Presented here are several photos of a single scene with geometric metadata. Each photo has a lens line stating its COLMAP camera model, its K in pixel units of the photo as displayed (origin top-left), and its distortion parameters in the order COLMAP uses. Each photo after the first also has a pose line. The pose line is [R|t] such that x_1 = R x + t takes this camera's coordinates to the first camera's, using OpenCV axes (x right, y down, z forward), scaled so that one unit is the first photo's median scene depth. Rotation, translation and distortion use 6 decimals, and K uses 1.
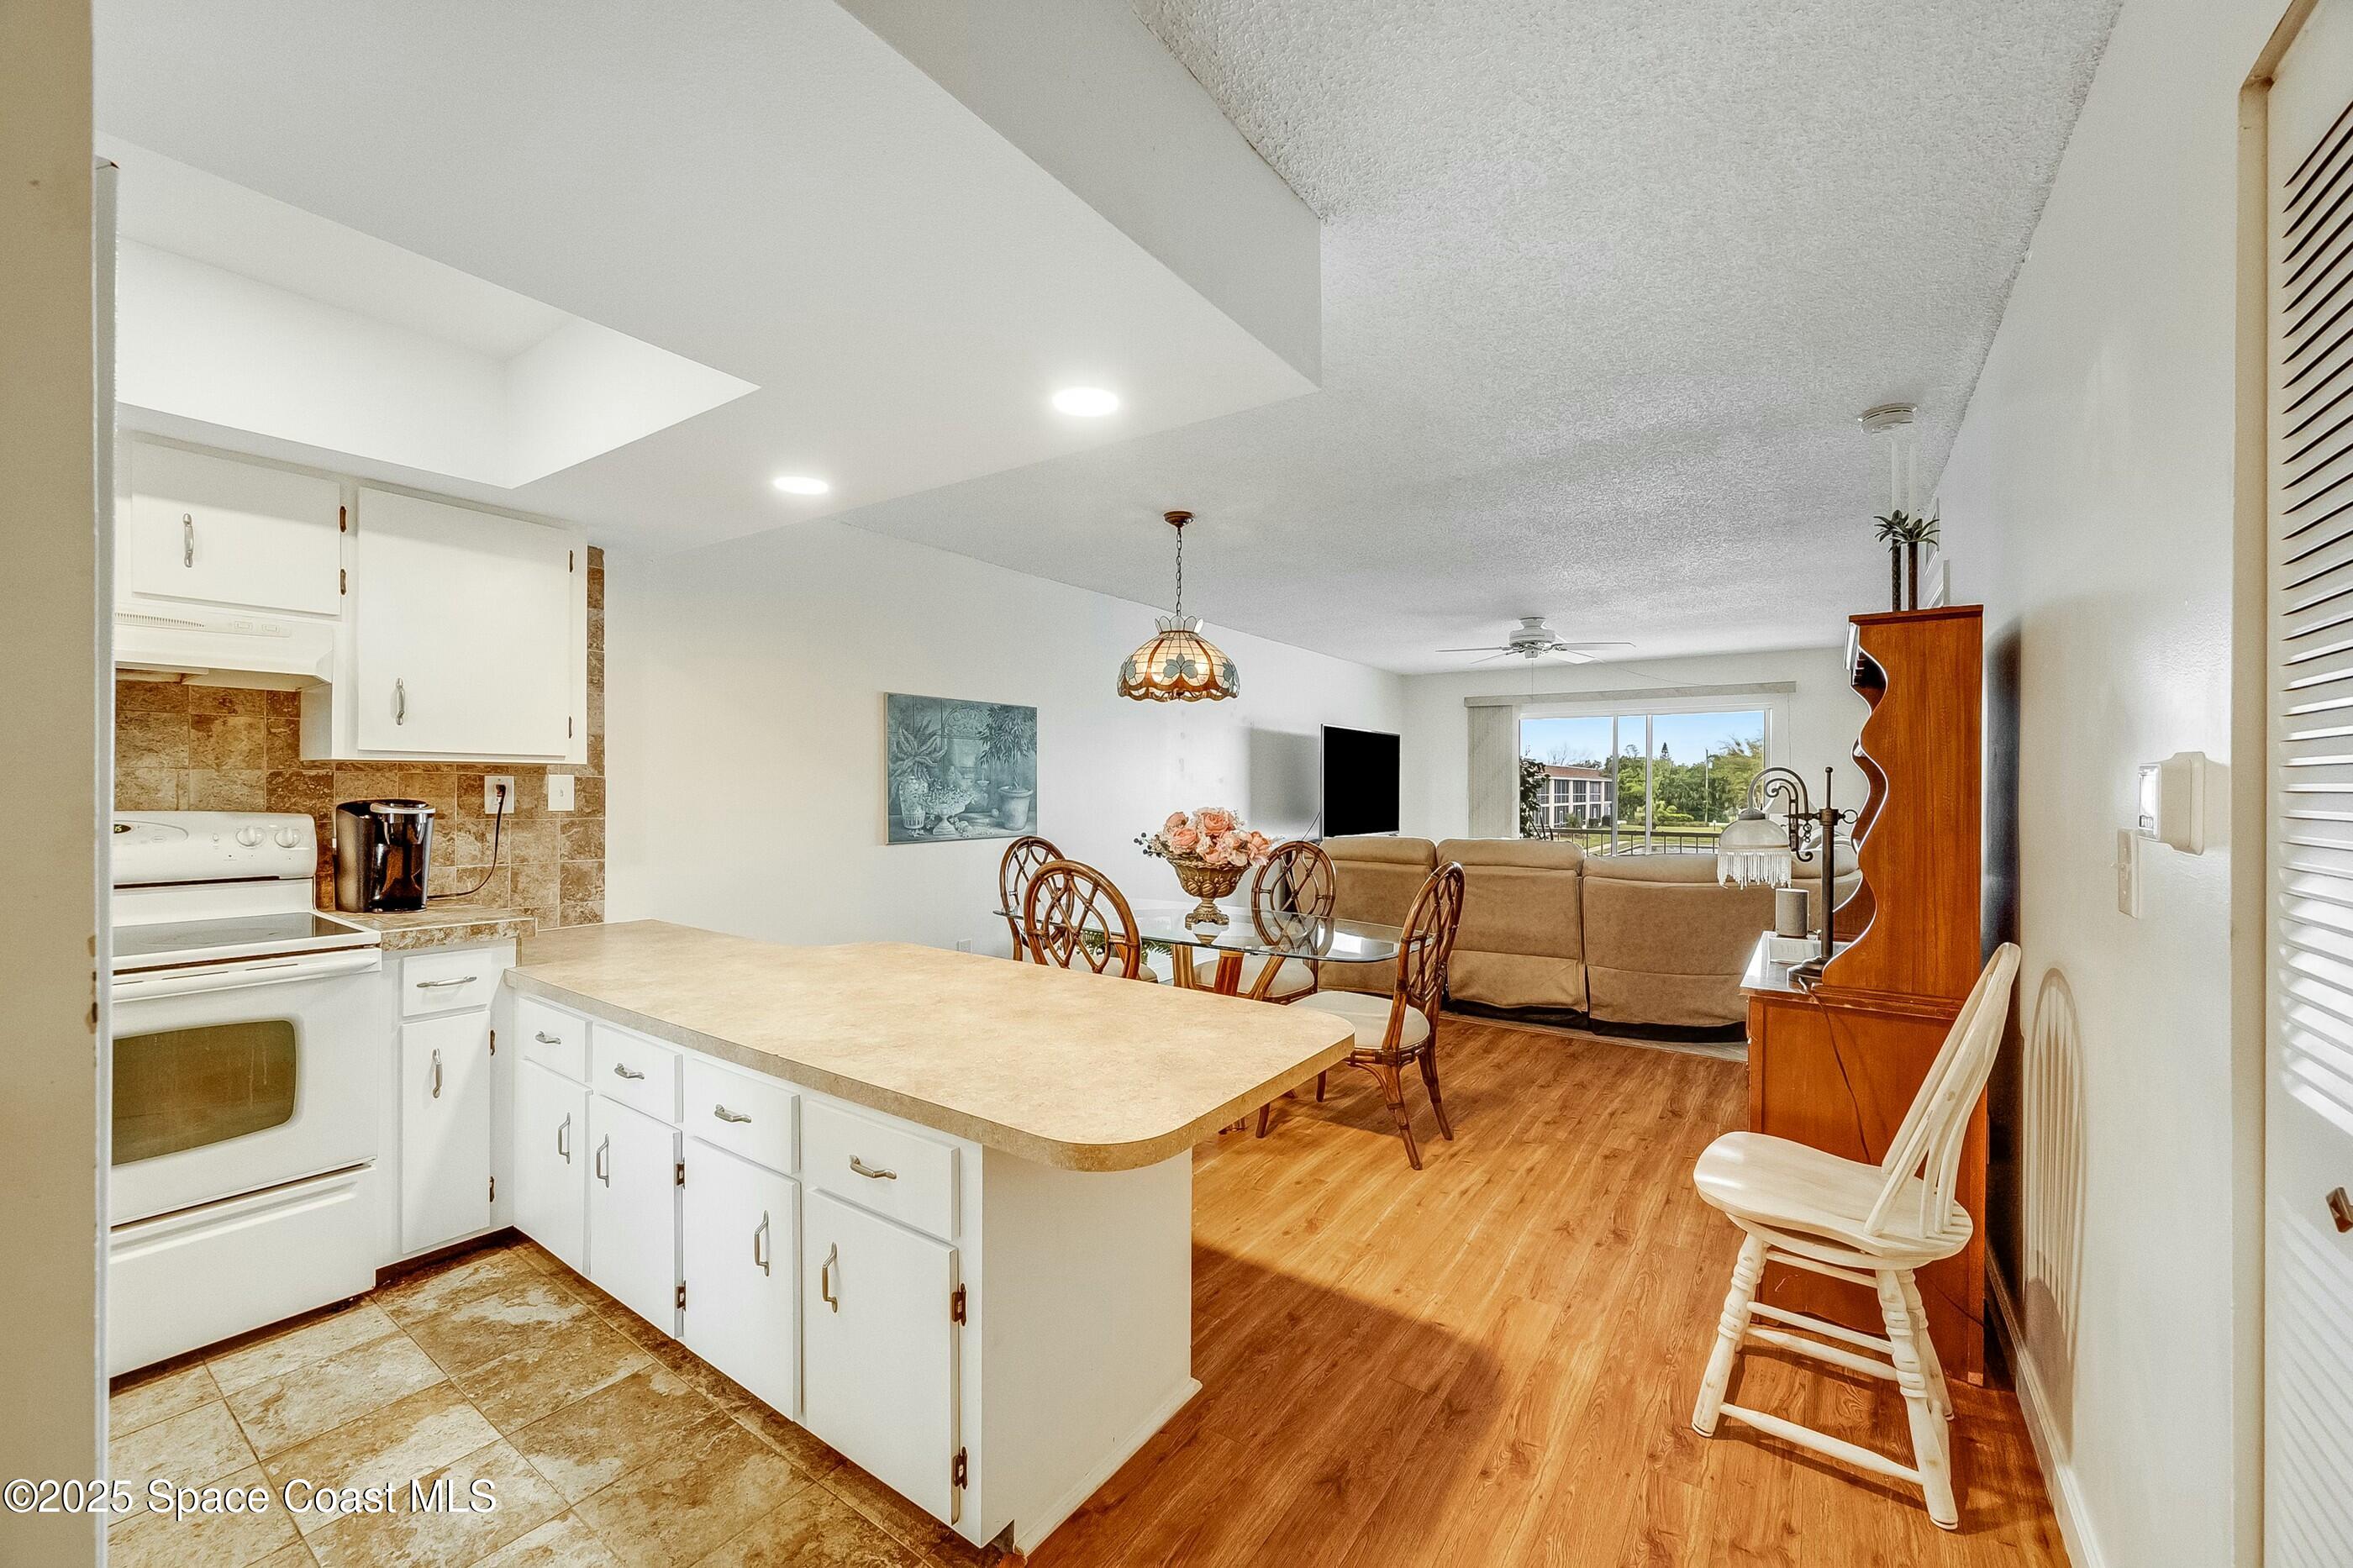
lens RADIAL K [[922.3, 0, 1168.2], [0, 922.3, 805.9], [0, 0, 1]] dist [0.000134, -0.000484]
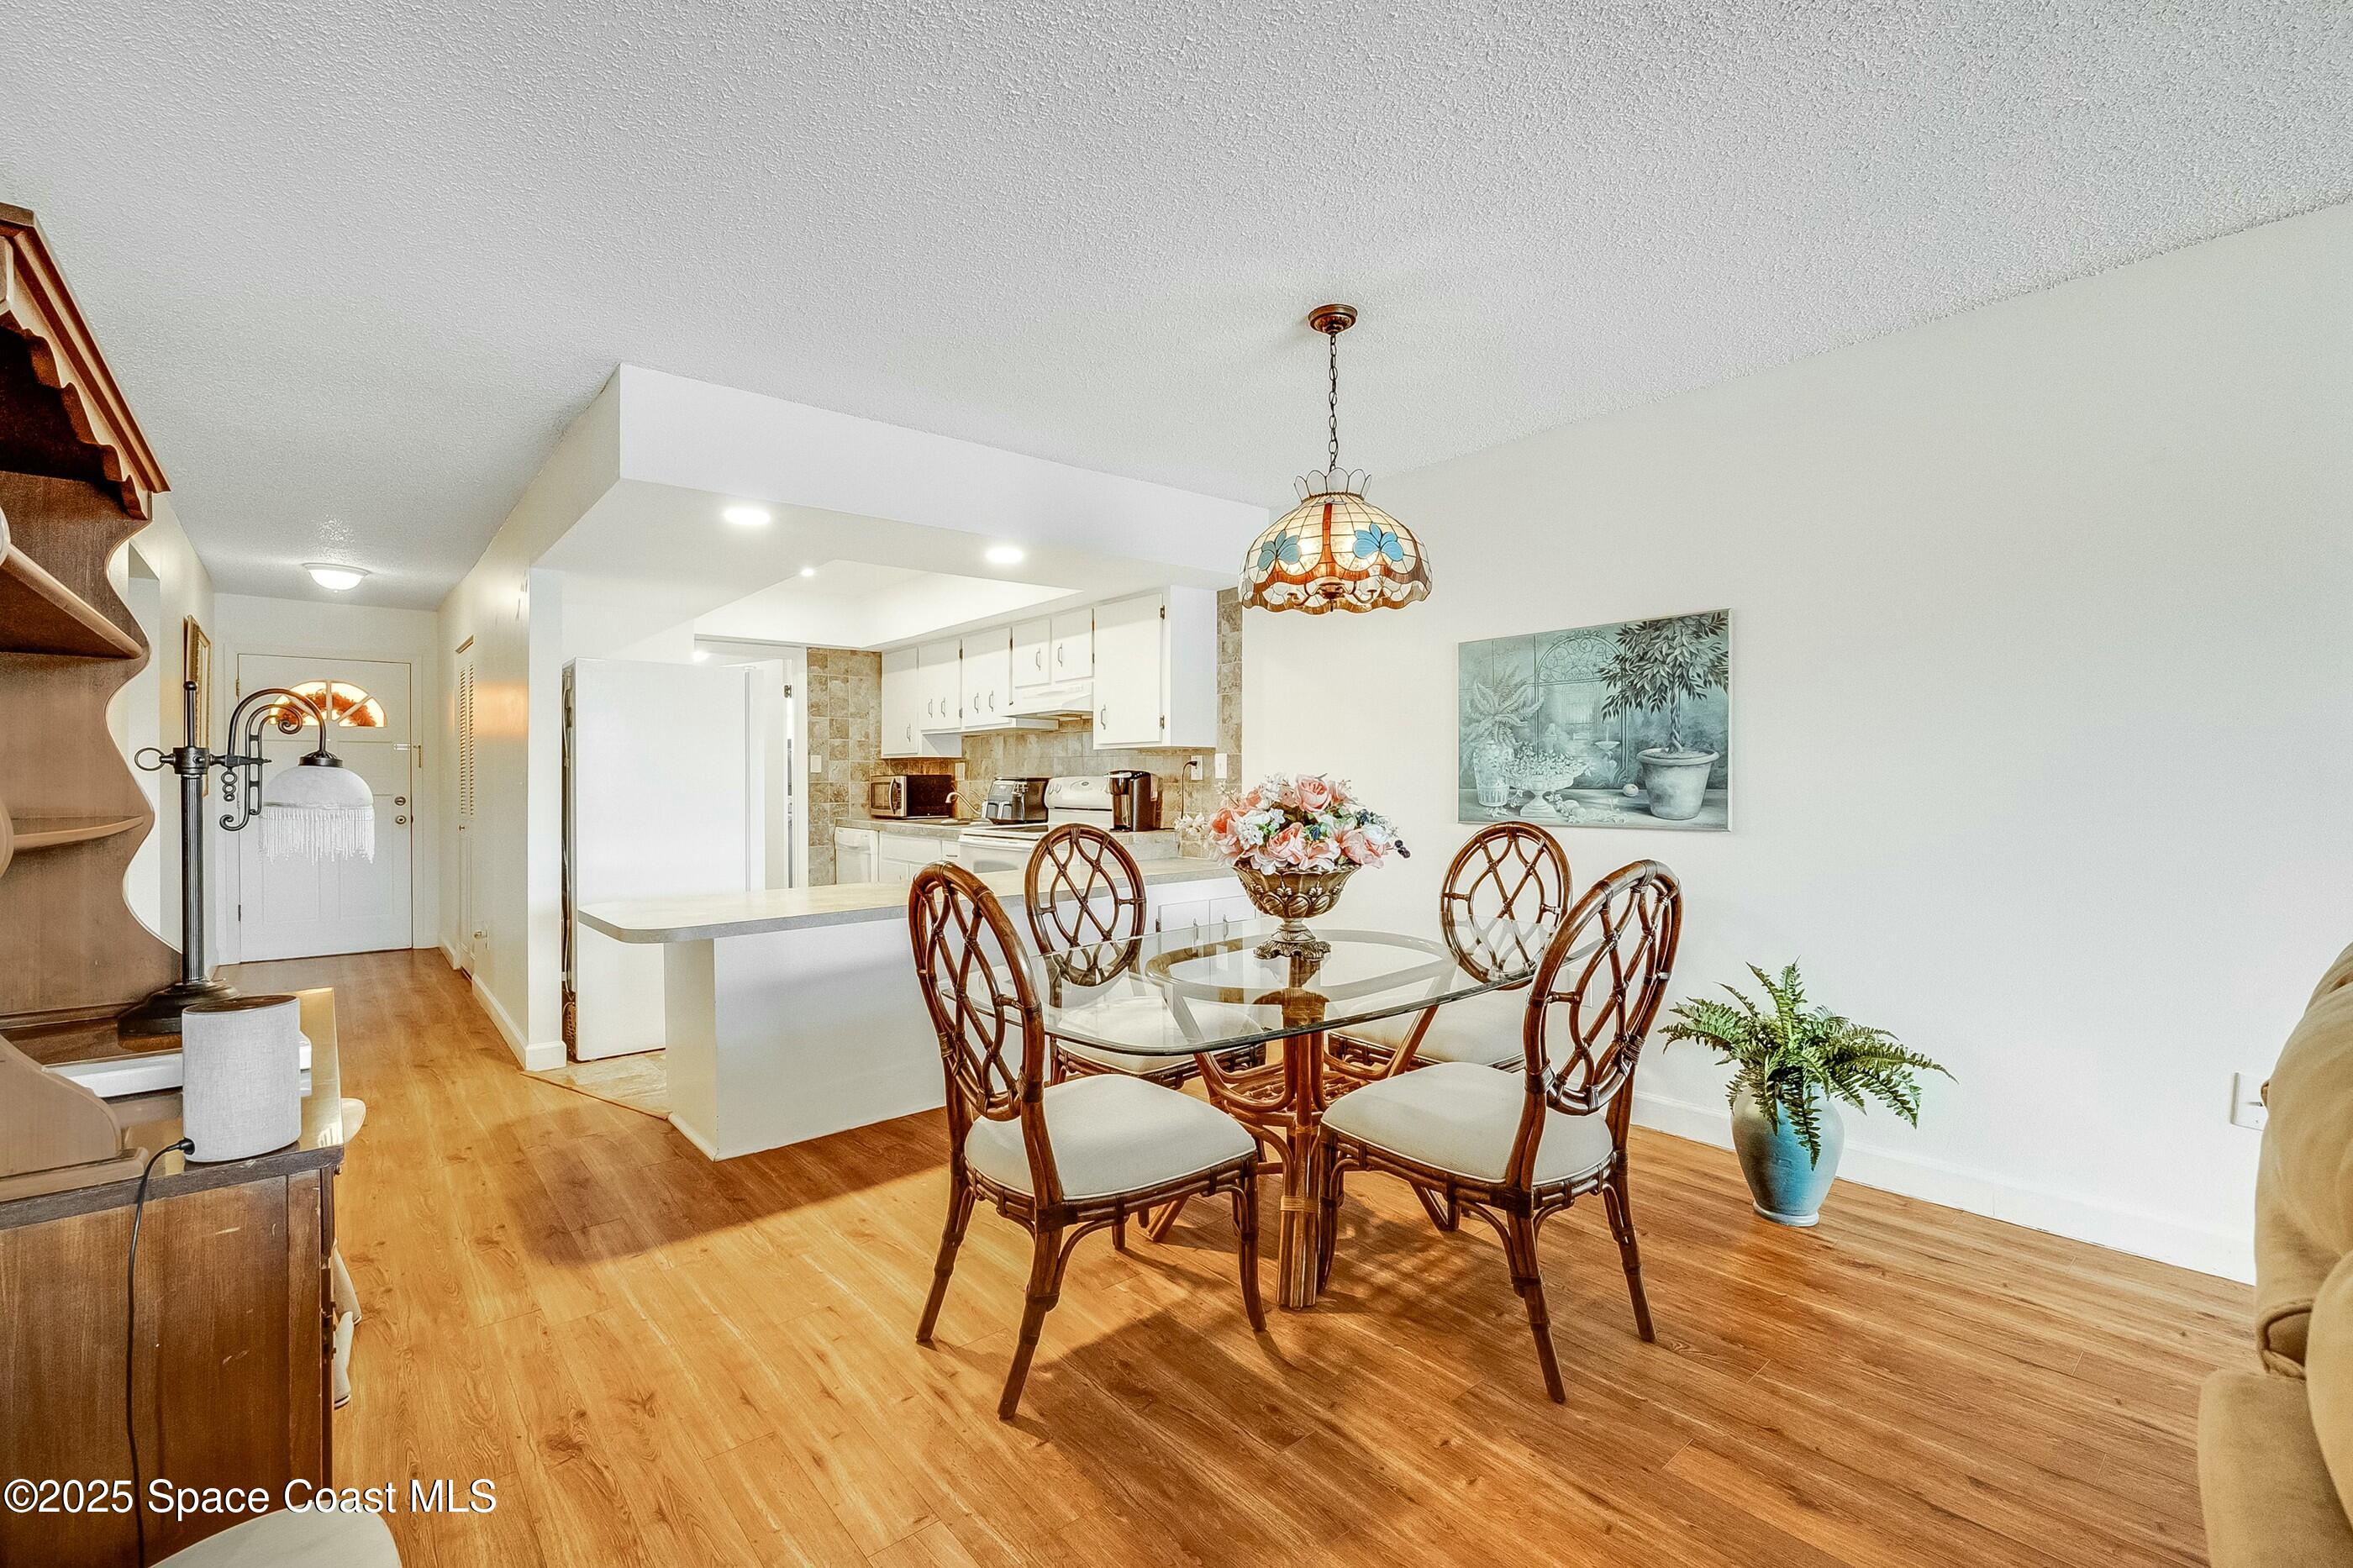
lens RADIAL K [[1041.5, 0, 1188.0], [0, 1041.5, 773.0], [0, 0, 1]] dist [0.004050, 0.000661]
pose [[-0.252233, -0.012686, -0.967583, 0.954834], [-0.017979, 0.999803, -0.008422, 0.011950], [0.967499, 0.015272, -0.252412, 1.406699]]
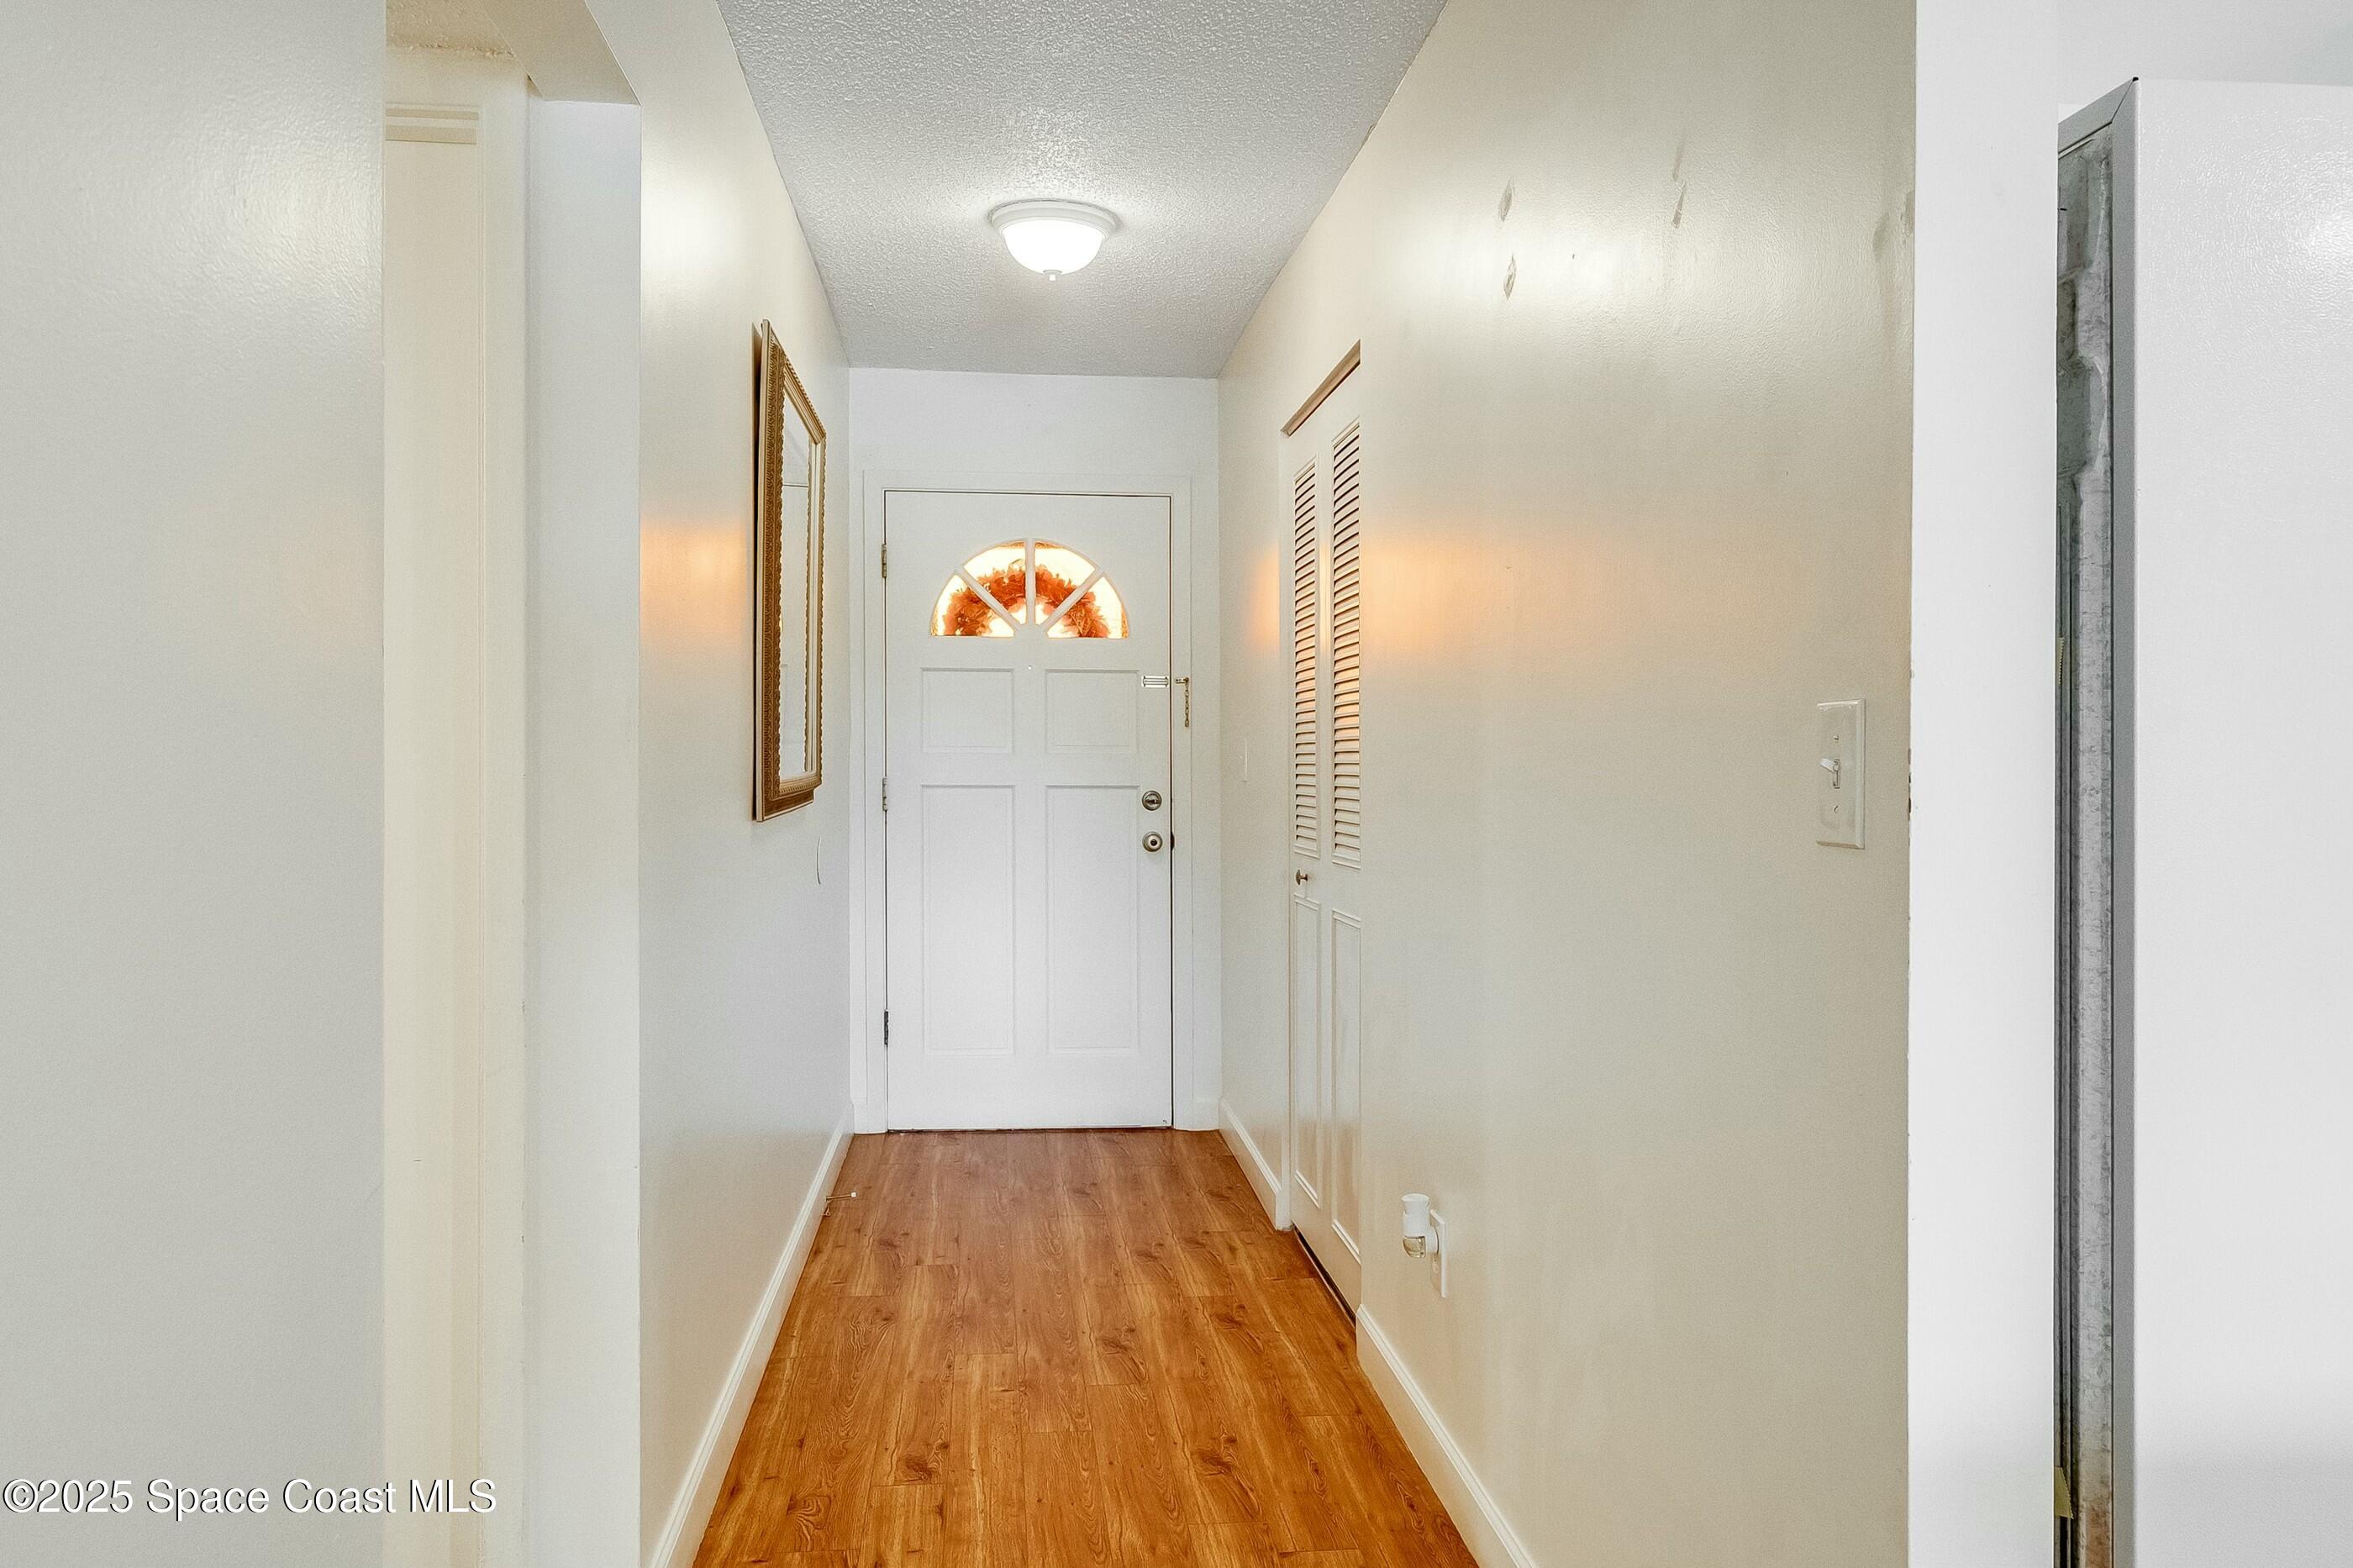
lens RADIAL K [[1656.7, 0, 1145.2], [0, 1656.7, 738.4], [0, 0, 1]] dist [-0.013016, -0.000904]
pose [[-0.759795, -0.014838, -0.649993, 0.221206], [-0.018693, 0.999825, -0.000973, 0.025041], [0.649894, 0.011411, -0.759939, 0.363248]]
